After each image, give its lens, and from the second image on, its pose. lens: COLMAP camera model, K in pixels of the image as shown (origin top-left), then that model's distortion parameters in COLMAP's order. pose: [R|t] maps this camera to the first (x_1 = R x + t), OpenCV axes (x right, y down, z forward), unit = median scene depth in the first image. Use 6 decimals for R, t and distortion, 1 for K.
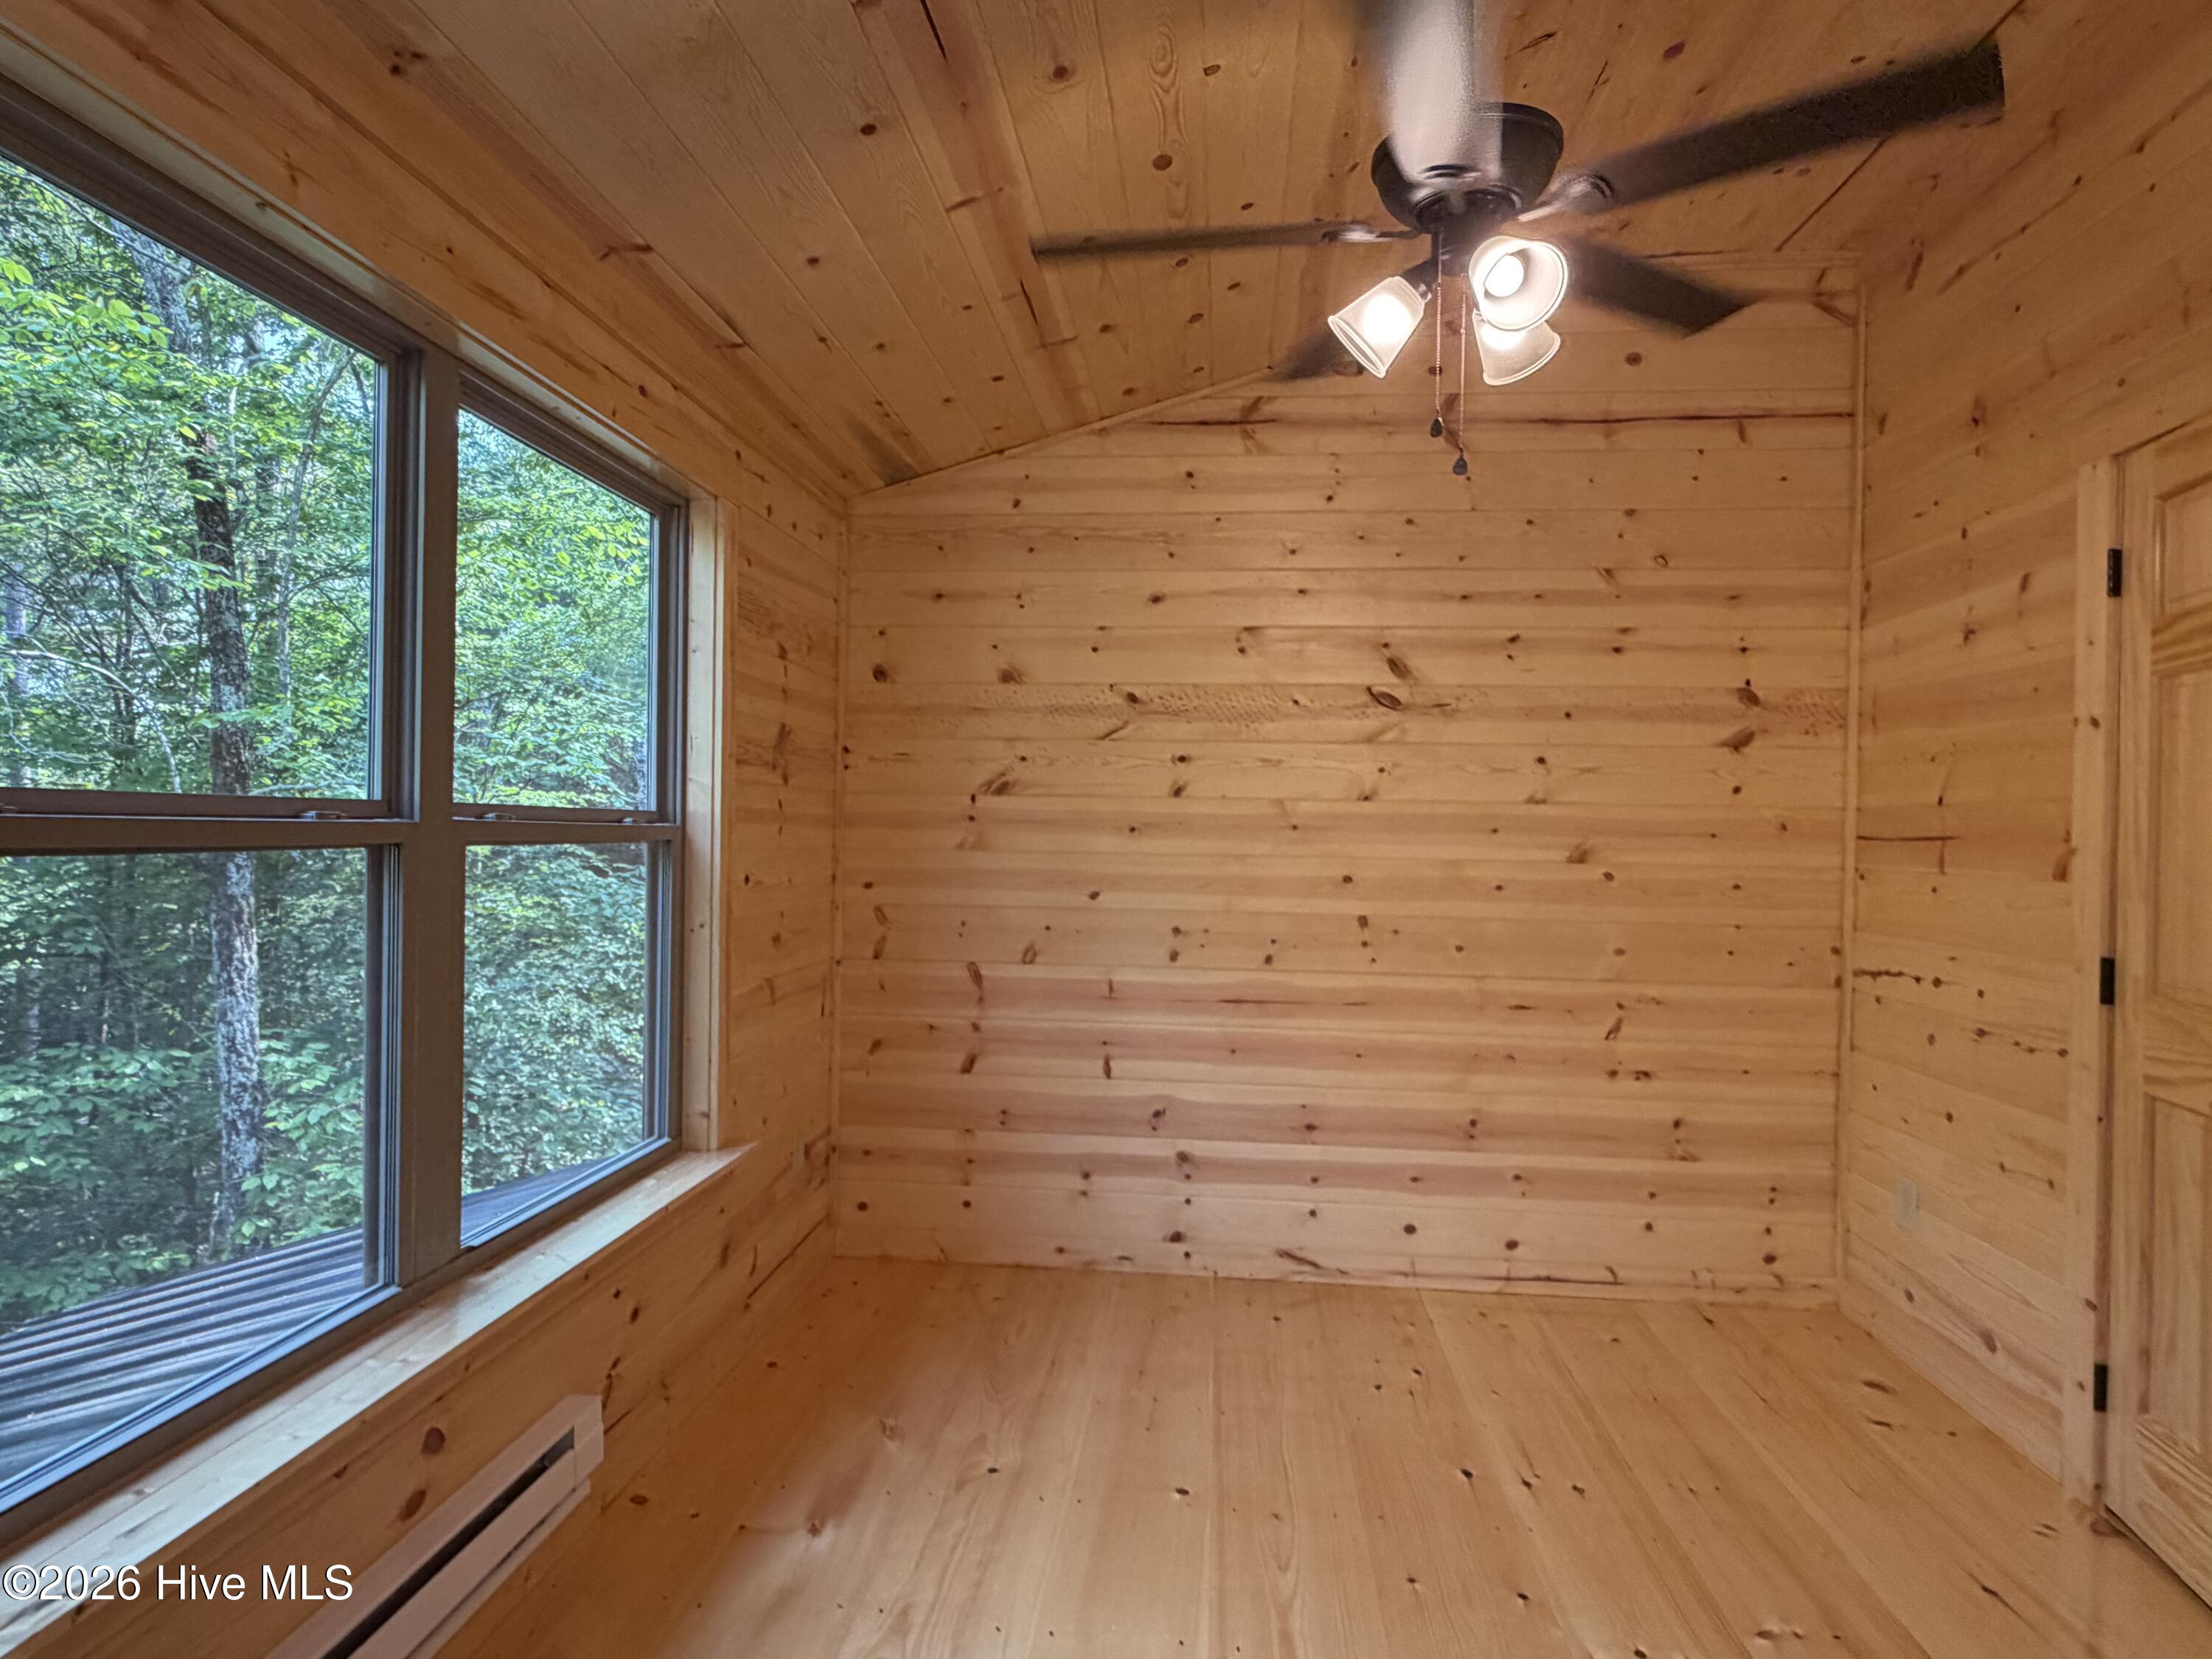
lens RADIAL K [[1255.8, 0, 1092.8], [0, 1255.8, 828.7], [0, 0, 1]] dist [-0.002614, 0.001841]
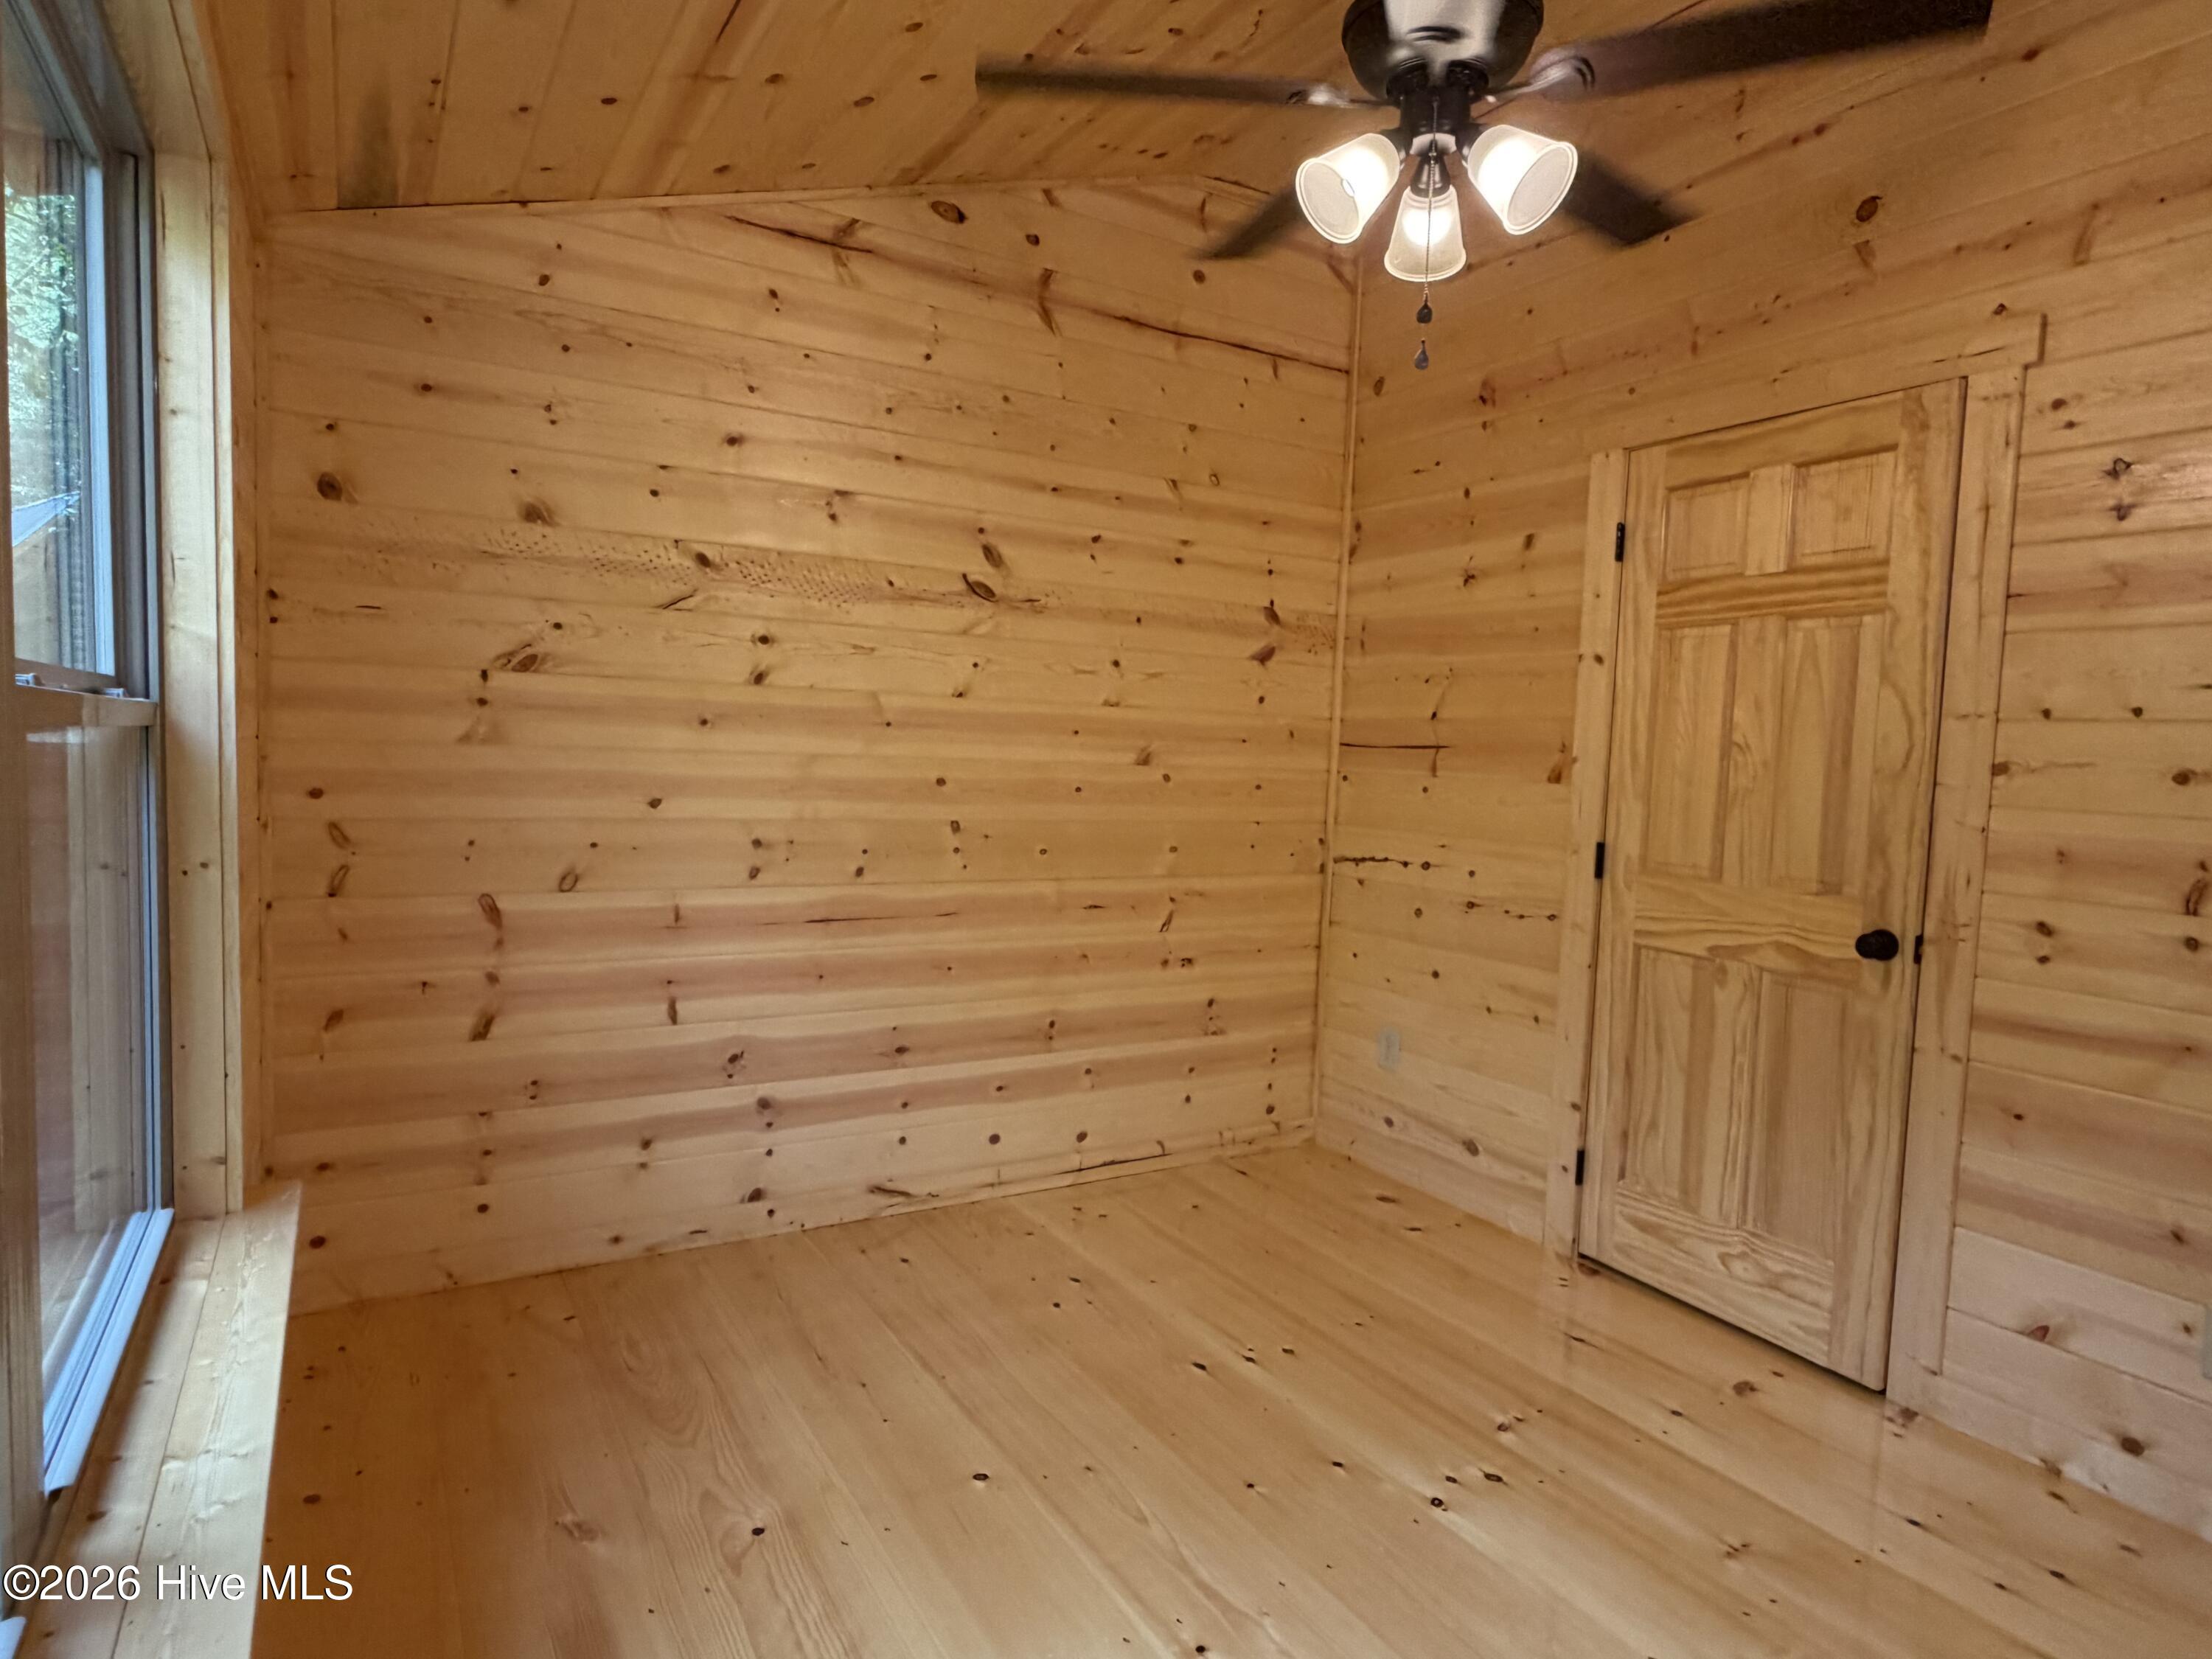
lens RADIAL K [[1255.8, 0, 1105.0], [0, 1255.8, 826.8], [0, 0, 1]] dist [-0.002614, 0.001841]
pose [[0.799680, -0.026078, 0.599860, -0.262738], [-0.024260, 0.996837, 0.075678, 0.000359], [-0.599936, -0.075071, 0.796518, 0.190694]]
